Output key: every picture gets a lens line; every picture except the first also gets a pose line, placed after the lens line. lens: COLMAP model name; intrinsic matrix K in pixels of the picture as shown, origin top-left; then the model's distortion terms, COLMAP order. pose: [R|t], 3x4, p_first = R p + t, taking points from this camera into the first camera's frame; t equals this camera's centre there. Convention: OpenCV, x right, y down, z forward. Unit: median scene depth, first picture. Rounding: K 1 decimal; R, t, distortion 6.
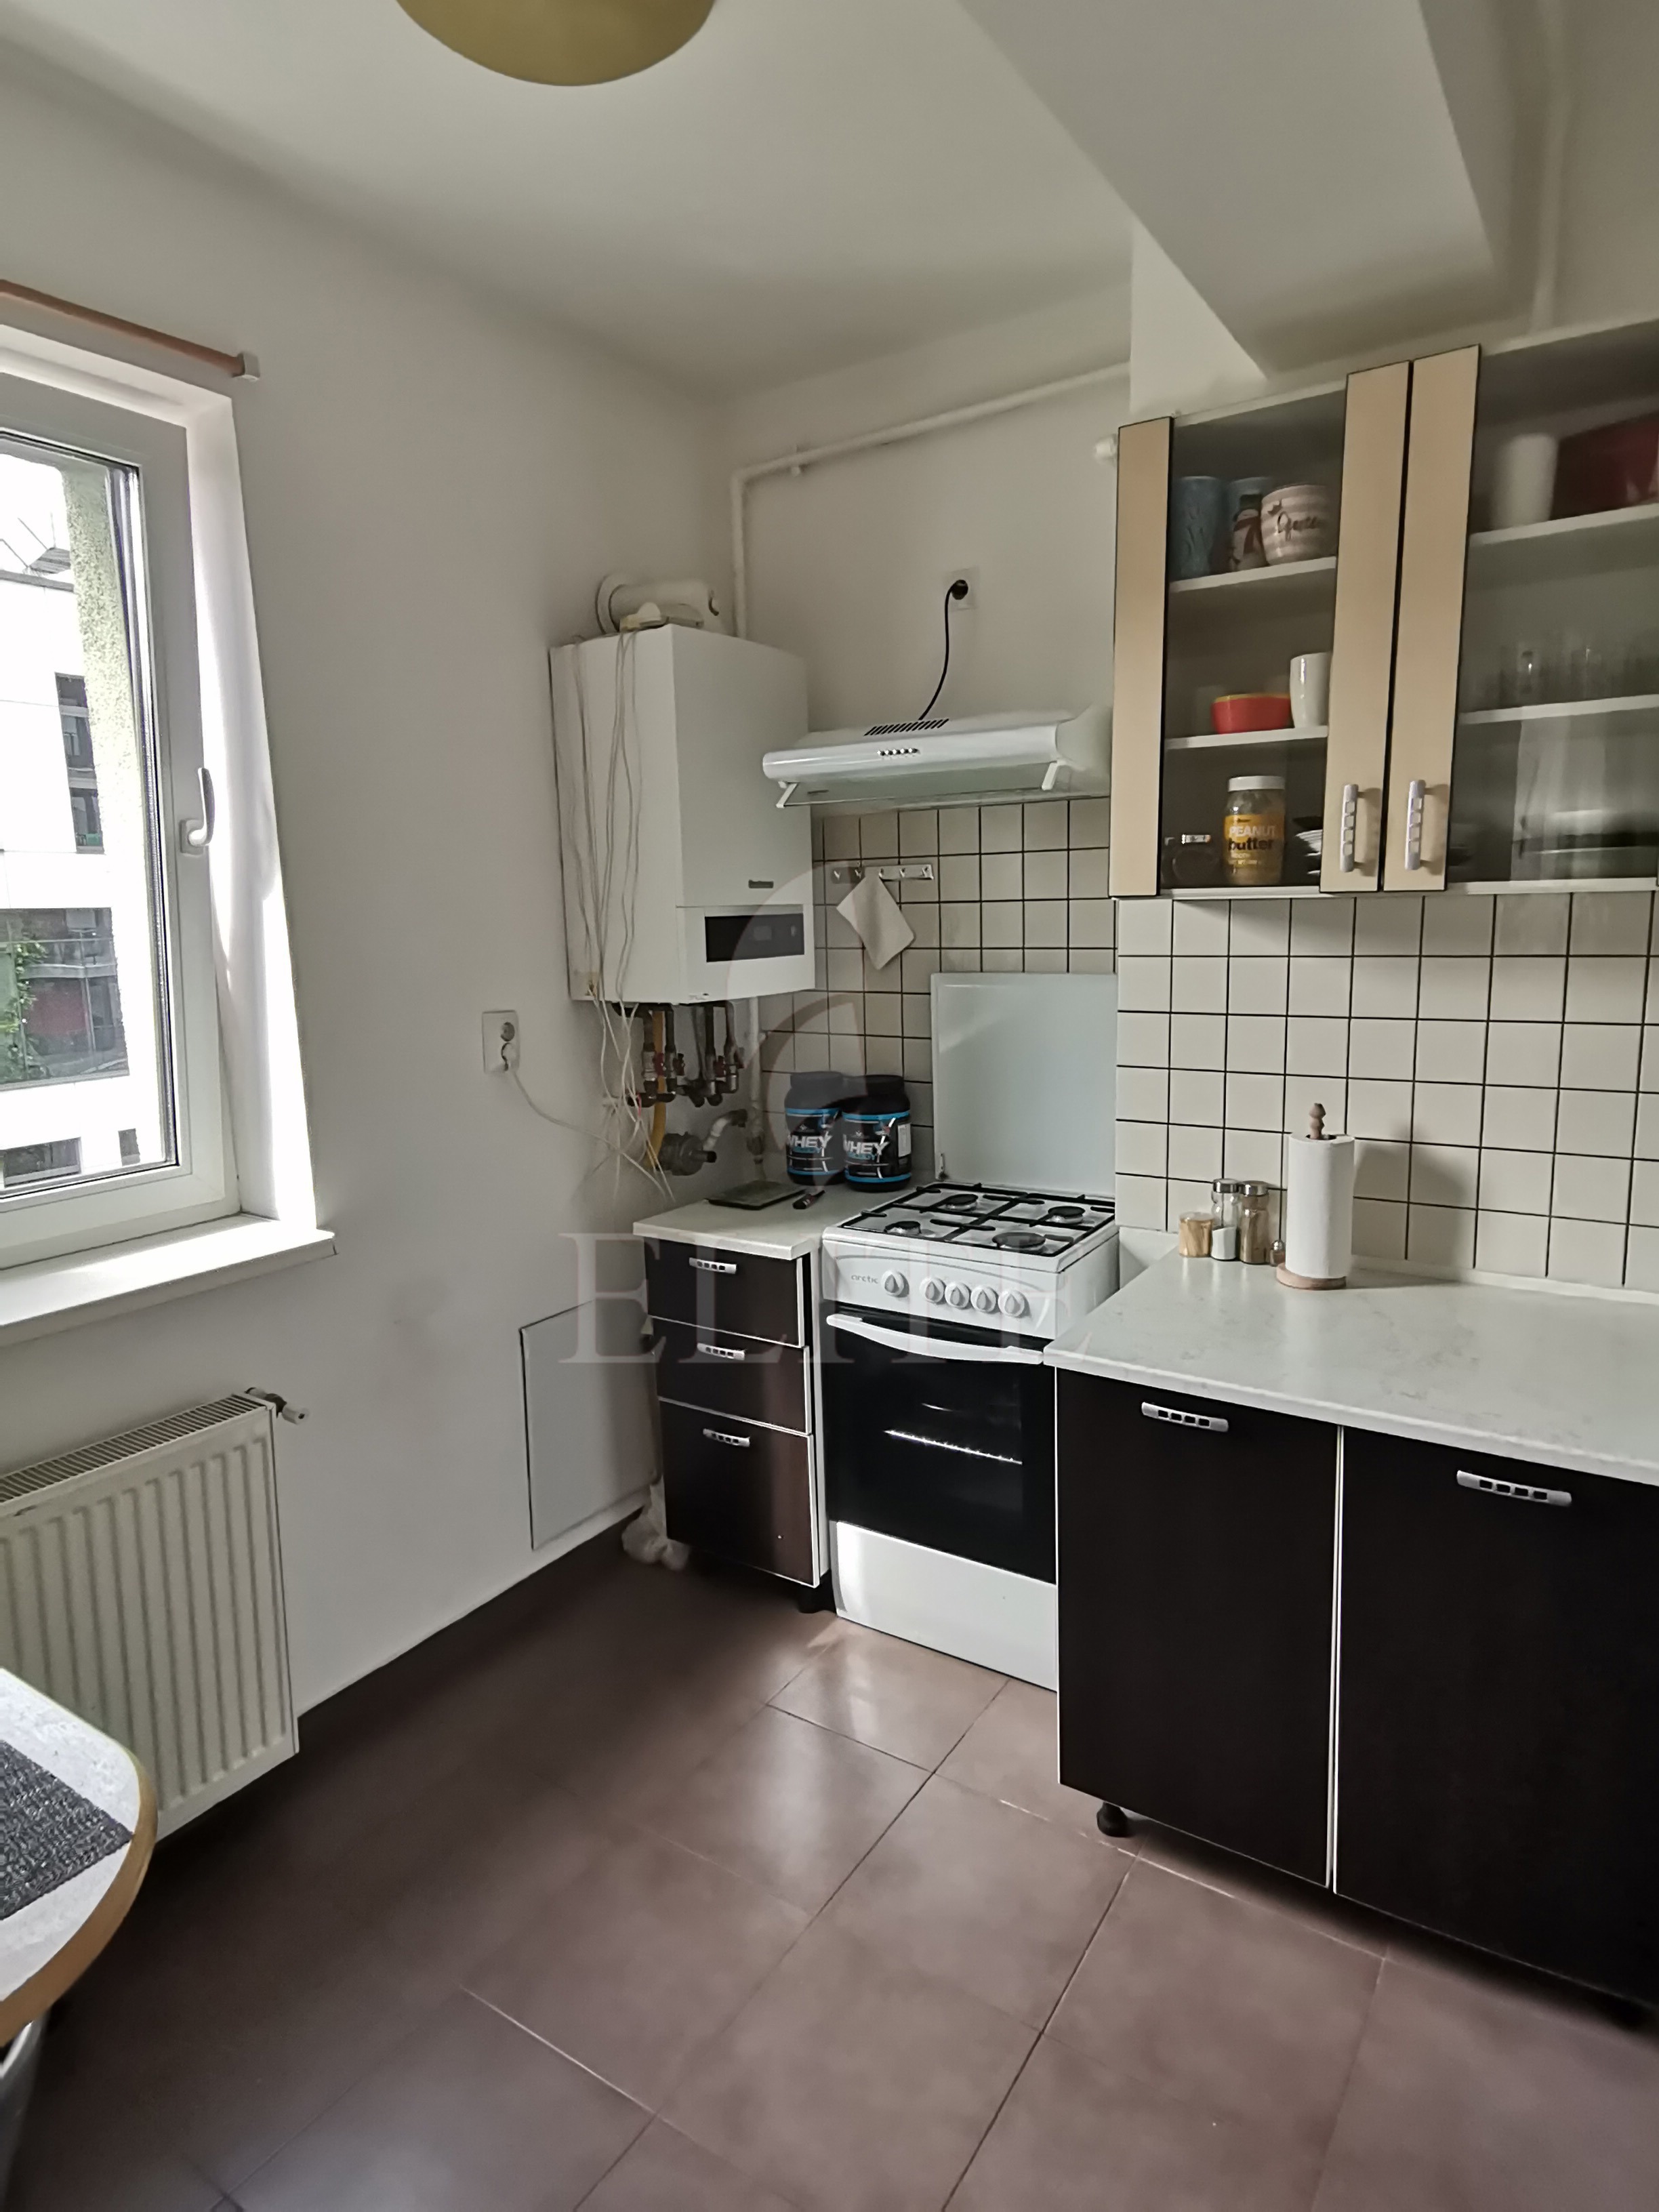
lens RADIAL K [[1250.7, 0, 834.6], [0, 1250.7, 1091.8], [0, 0, 1]] dist [0.026898, -0.010760]
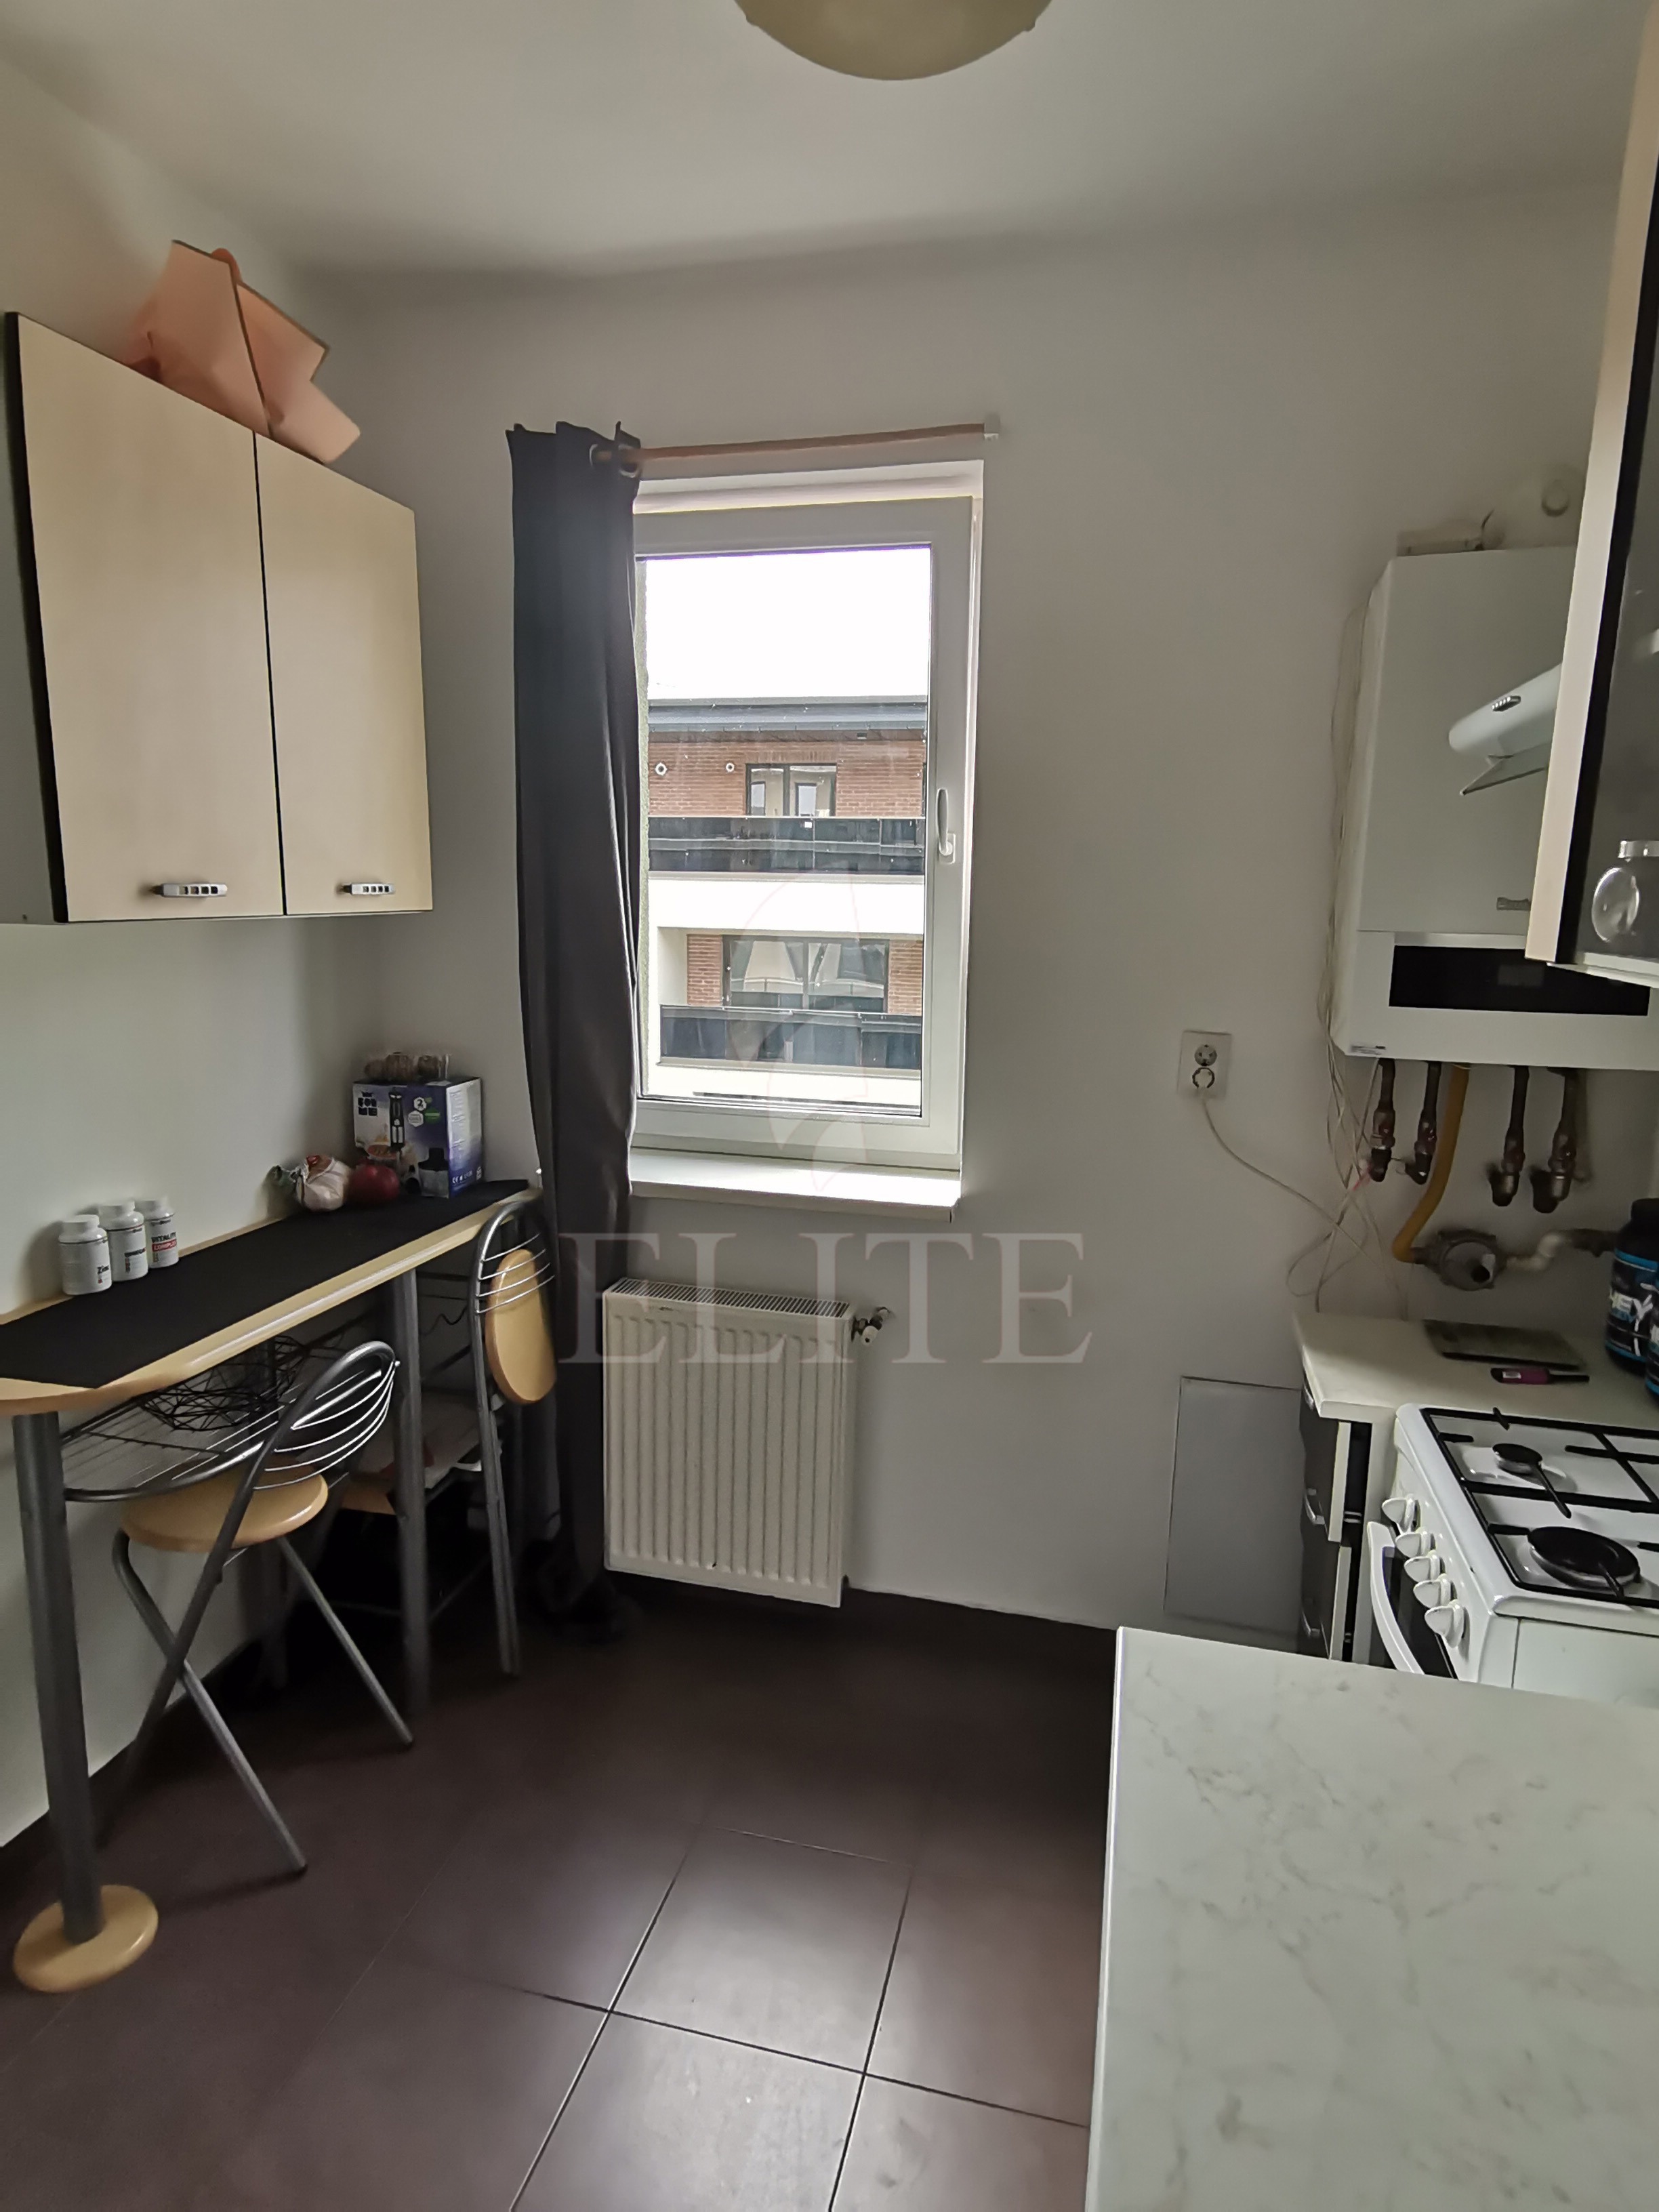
lens RADIAL K [[1250.7, 0, 830.5], [0, 1250.7, 1108.9], [0, 0, 1]] dist [0.026898, -0.010760]
pose [[0.328736, 0.196989, -0.923649, 0.668916], [-0.165127, 0.974929, 0.149156, -0.136342], [0.929874, 0.103486, 0.353022, 0.589094]]
